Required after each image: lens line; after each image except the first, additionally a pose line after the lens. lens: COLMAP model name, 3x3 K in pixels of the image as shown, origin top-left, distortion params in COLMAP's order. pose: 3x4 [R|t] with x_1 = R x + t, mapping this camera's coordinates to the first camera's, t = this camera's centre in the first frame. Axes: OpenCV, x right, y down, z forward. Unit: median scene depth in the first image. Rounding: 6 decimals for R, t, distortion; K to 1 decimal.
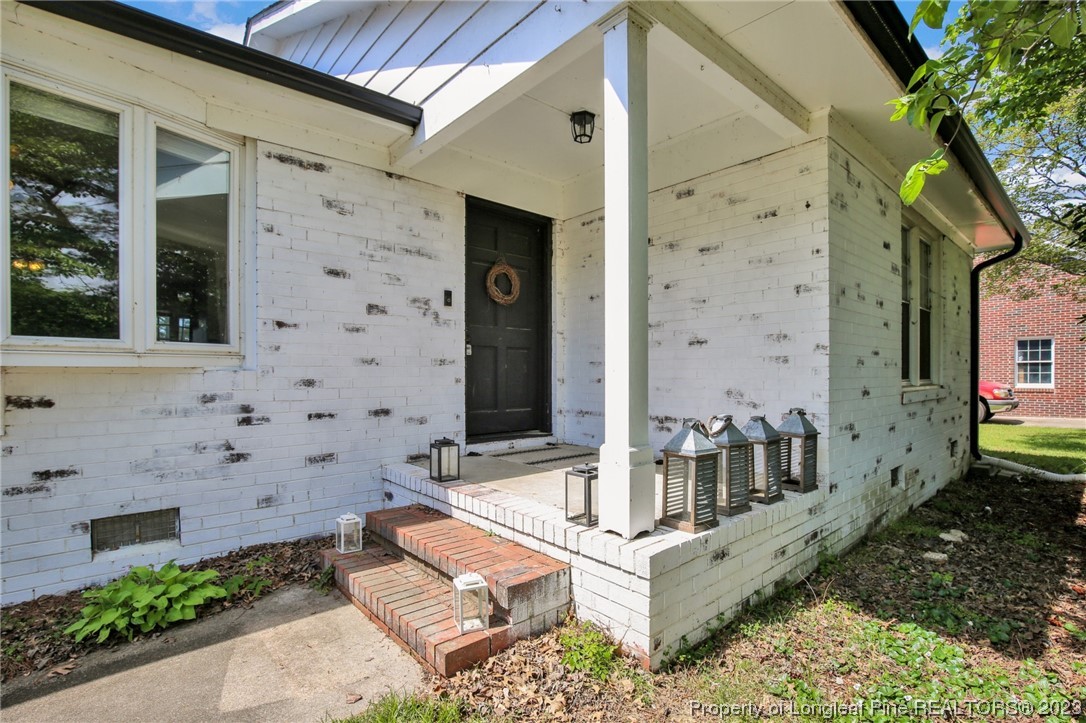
lens RADIAL K [[494.5, 0, 539.5], [0, 494.5, 363.7], [0, 0, 1]] dist [-0.036485, 0.007365]
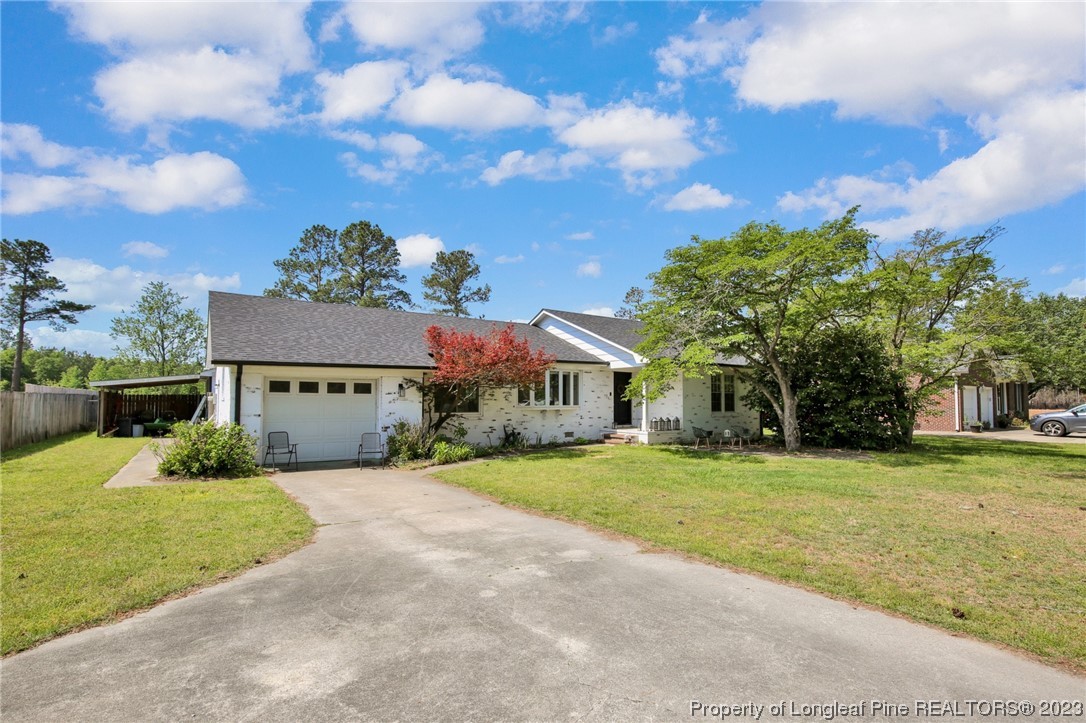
lens RADIAL K [[518.3, 0, 546.1], [0, 518.3, 381.7], [0, 0, 1]] dist [-0.030124, 0.000209]
pose [[0.997013, -0.002061, -0.077207, -0.522078], [0.000292, 0.999737, -0.022923, -0.170922], [0.077234, 0.022832, 0.996752, -5.039915]]
